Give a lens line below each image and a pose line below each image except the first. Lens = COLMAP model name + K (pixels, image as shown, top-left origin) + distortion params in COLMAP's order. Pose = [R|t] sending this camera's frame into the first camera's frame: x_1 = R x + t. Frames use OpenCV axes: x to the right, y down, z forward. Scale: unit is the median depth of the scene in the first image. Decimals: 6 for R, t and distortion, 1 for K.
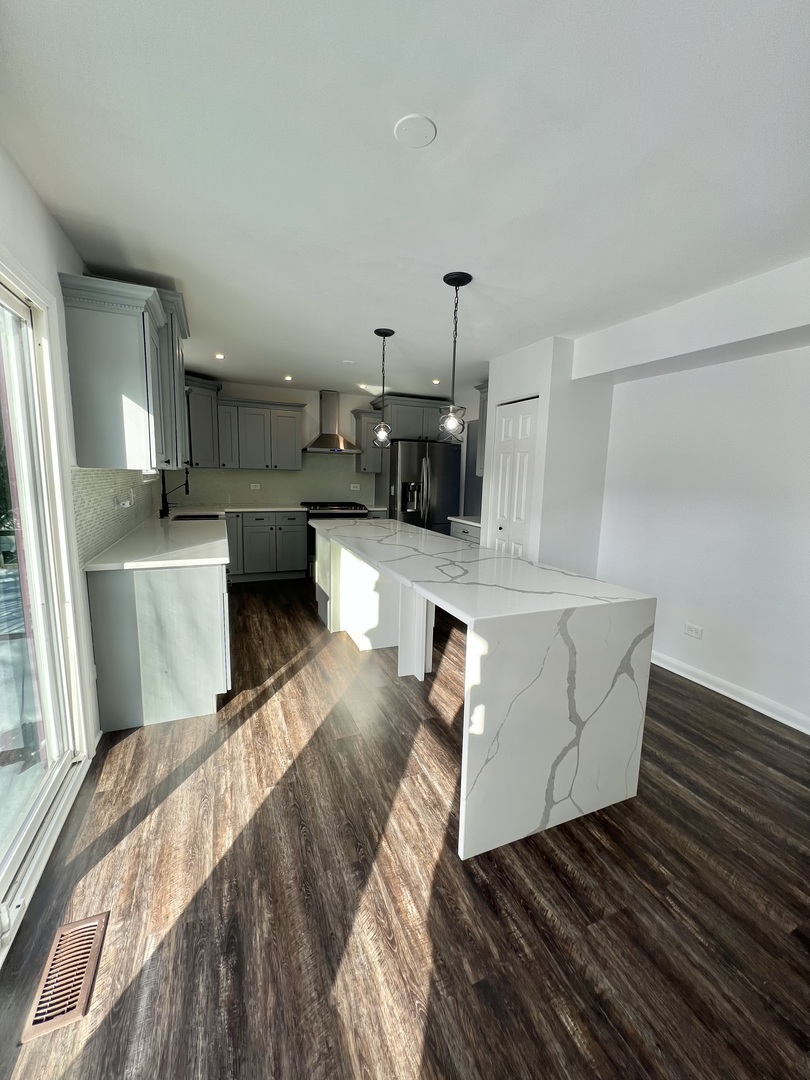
lens RADIAL K [[427.5, 0, 406.5], [0, 427.5, 538.2], [0, 0, 1]] dist [0.000998, 0.000255]
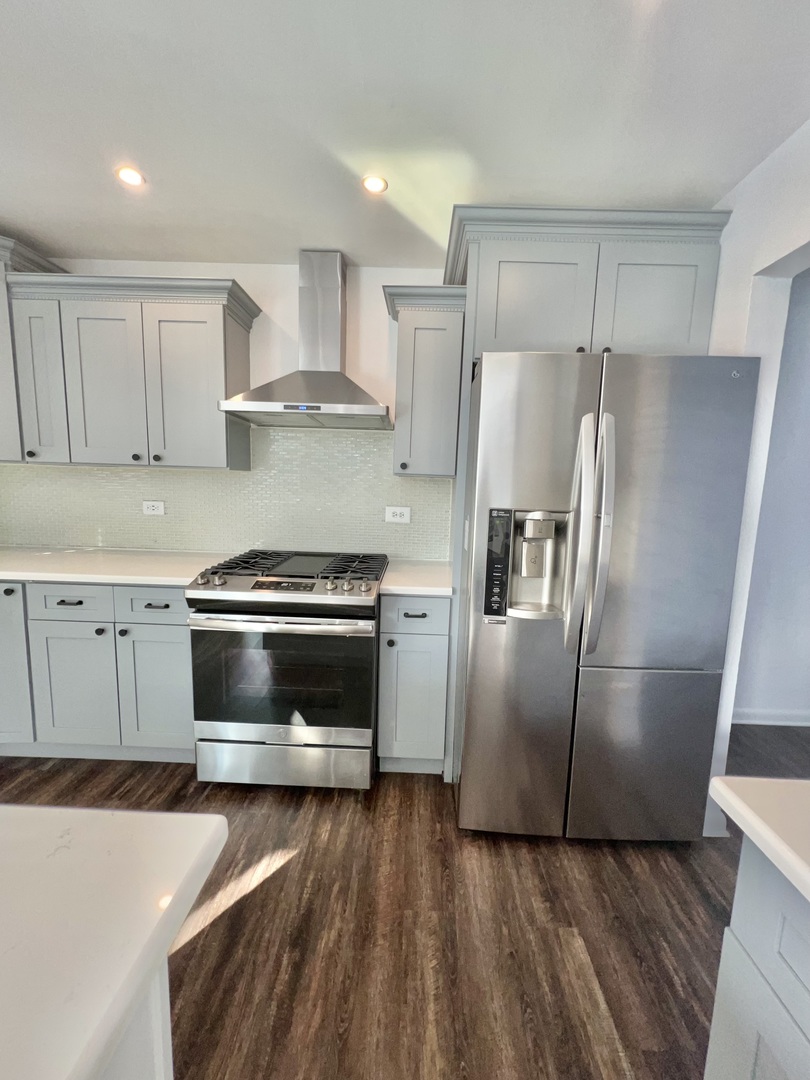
lens RADIAL K [[436.1, 0, 405.0], [0, 436.1, 540.0], [0, 0, 1]] dist [0.001214, 0.000131]
pose [[0.910486, 0.054587, -0.409921, 0.094173], [-0.067105, 0.997614, -0.016203, -0.183605], [0.408059, 0.042261, 0.911977, 1.312145]]
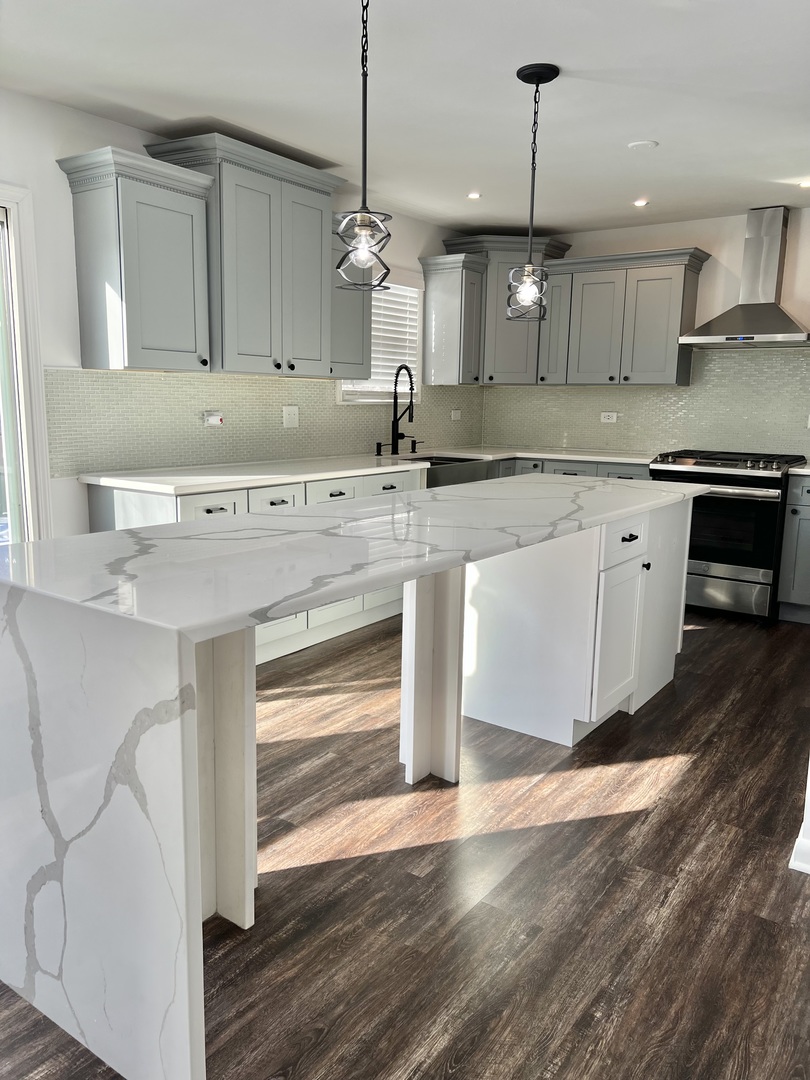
lens RADIAL K [[800.4, 0, 405.0], [0, 800.4, 540.0], [0, 0, 1]] dist [0.063964, -0.072225]
pose [[0.527176, 0.130991, -0.839599, 0.729216], [-0.130918, 0.988771, 0.072062, -0.010993], [0.839611, 0.071929, 0.538405, 0.439718]]
